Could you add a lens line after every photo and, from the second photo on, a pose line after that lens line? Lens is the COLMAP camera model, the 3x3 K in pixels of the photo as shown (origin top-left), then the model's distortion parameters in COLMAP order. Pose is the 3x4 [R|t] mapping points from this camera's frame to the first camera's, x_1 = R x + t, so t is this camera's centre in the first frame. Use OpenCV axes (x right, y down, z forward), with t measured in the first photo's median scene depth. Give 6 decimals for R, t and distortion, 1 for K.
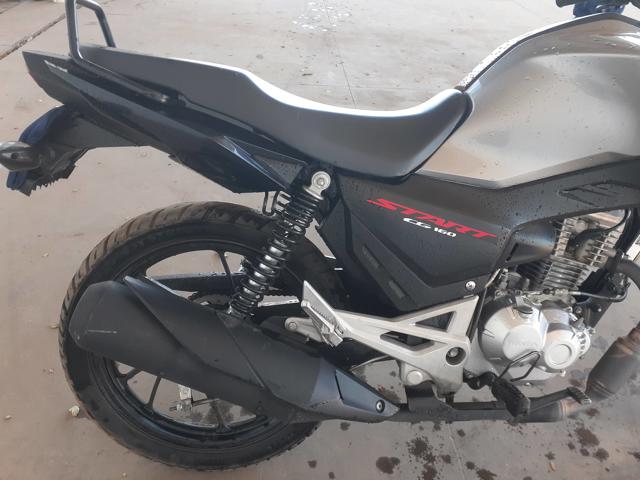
lens RADIAL K [[511.3, 0, 314.9], [0, 511.3, 239.4], [0, 0, 1]] dist [0.052122, -0.100527]
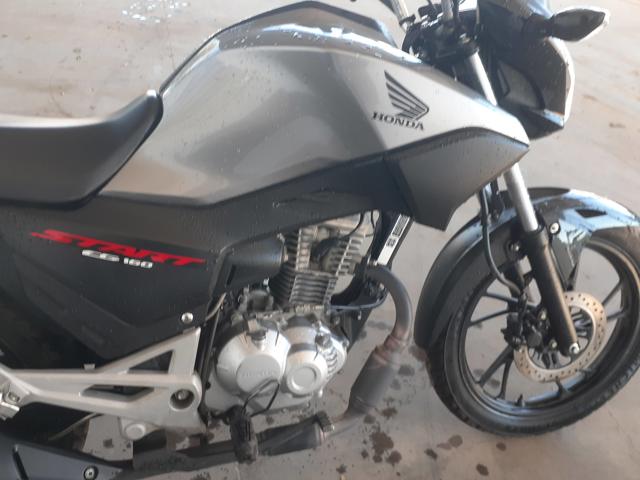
lens RADIAL K [[511.3, 0, 314.9], [0, 511.3, 239.4], [0, 0, 1]] dist [0.052122, -0.100527]
pose [[0.973952, -0.089907, 0.208167, 0.322989], [0.086631, 0.995931, 0.024821, -0.042754], [-0.209552, -0.006141, 0.977778, 0.100581]]
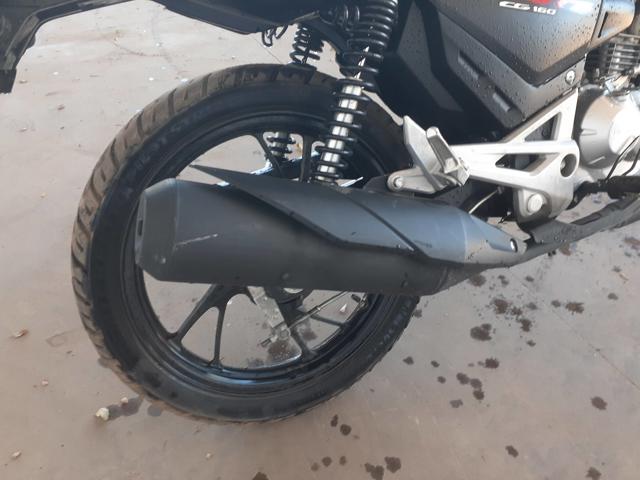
lens RADIAL K [[521.0, 0, 314.6], [0, 521.0, 234.2], [0, 0, 1]] dist [-0.004907, -0.004747]
pose [[0.928384, -0.308892, 0.206612, -0.328413], [0.293320, 0.950453, 0.102963, 0.117737], [-0.228180, -0.034986, 0.972990, 0.232699]]
